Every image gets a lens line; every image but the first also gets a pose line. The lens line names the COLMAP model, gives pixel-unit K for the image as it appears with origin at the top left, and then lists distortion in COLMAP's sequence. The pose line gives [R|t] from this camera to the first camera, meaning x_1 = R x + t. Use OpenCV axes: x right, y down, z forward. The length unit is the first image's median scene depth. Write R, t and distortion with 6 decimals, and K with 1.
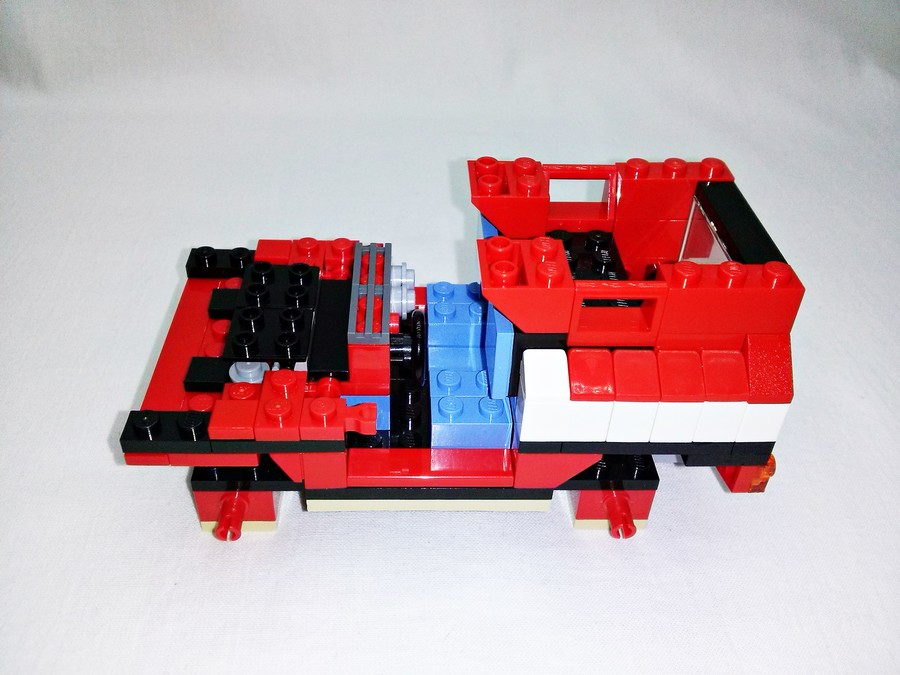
lens RADIAL K [[772.5, 0, 450.0], [0, 772.5, 337.5], [0, 0, 1]] dist [-0.000903, -0.000352]
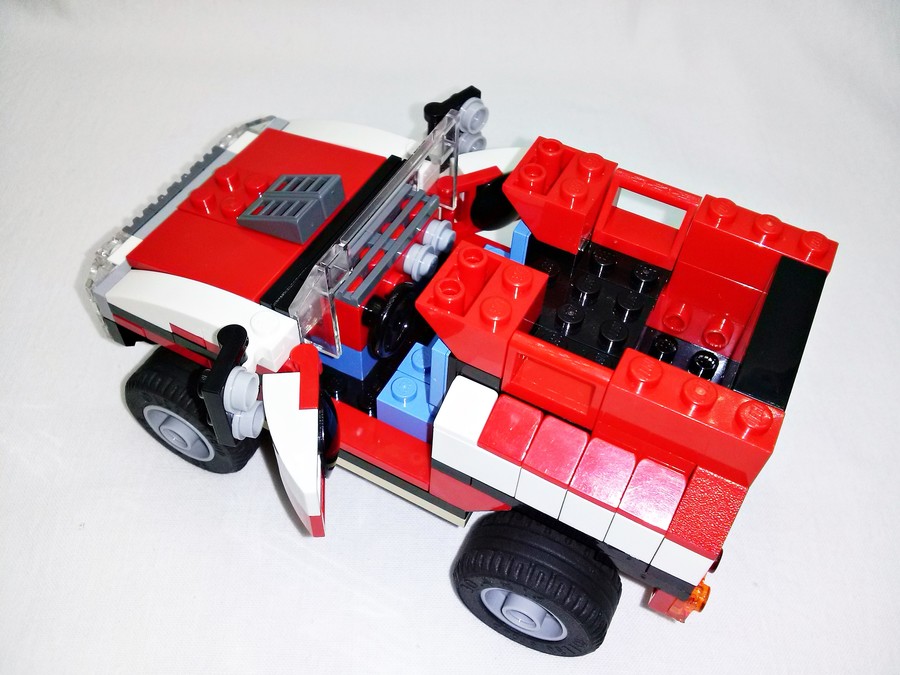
lens RADIAL K [[800.6, 0, 450.0], [0, 800.6, 337.5], [0, 0, 1]] dist [-0.000315, -0.017099]
pose [[0.869522, 0.388626, -0.304798, 0.349409], [-0.318870, 0.913007, 0.254441, -0.256204], [0.377165, -0.124051, 0.917800, 0.124822]]
